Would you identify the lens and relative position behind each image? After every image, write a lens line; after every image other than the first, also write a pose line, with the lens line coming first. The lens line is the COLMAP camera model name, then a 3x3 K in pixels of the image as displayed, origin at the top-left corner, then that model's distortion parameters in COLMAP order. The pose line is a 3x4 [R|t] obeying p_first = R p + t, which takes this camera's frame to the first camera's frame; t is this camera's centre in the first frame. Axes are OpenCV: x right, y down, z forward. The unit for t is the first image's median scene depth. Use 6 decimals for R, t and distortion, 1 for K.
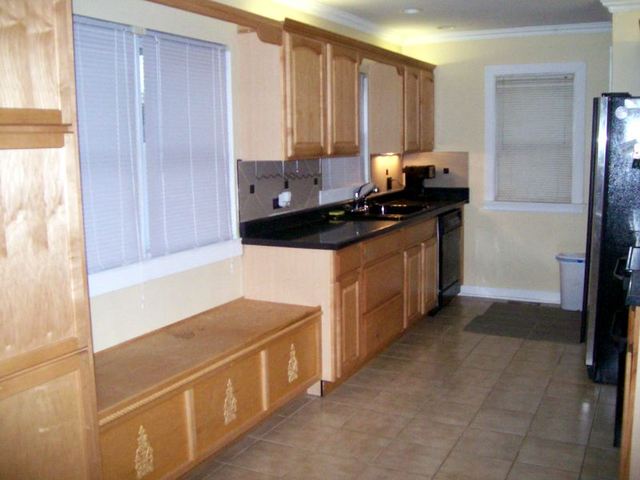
lens RADIAL K [[683.2, 0, 320.0], [0, 683.2, 240.0], [0, 0, 1]] dist [-0.128242, 0.056869]
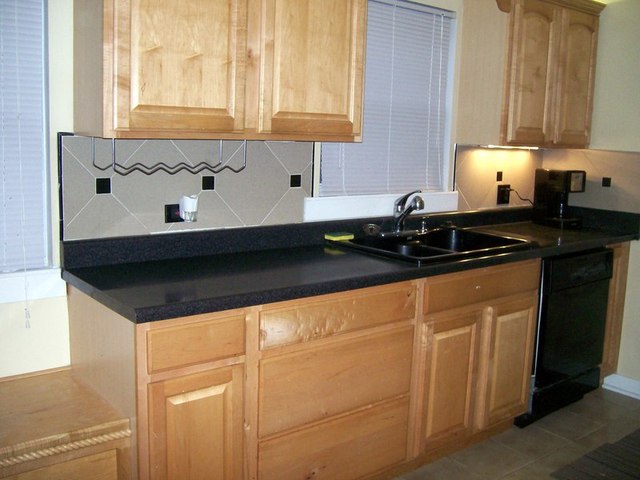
lens RADIAL K [[683.2, 0, 320.0], [0, 683.2, 240.0], [0, 0, 1]] dist [-0.128242, 0.056869]
pose [[0.910041, 0.124675, -0.395324, 0.212710], [-0.115195, 0.992195, 0.047732, -0.054985], [0.398189, 0.002101, 0.917301, 0.390891]]
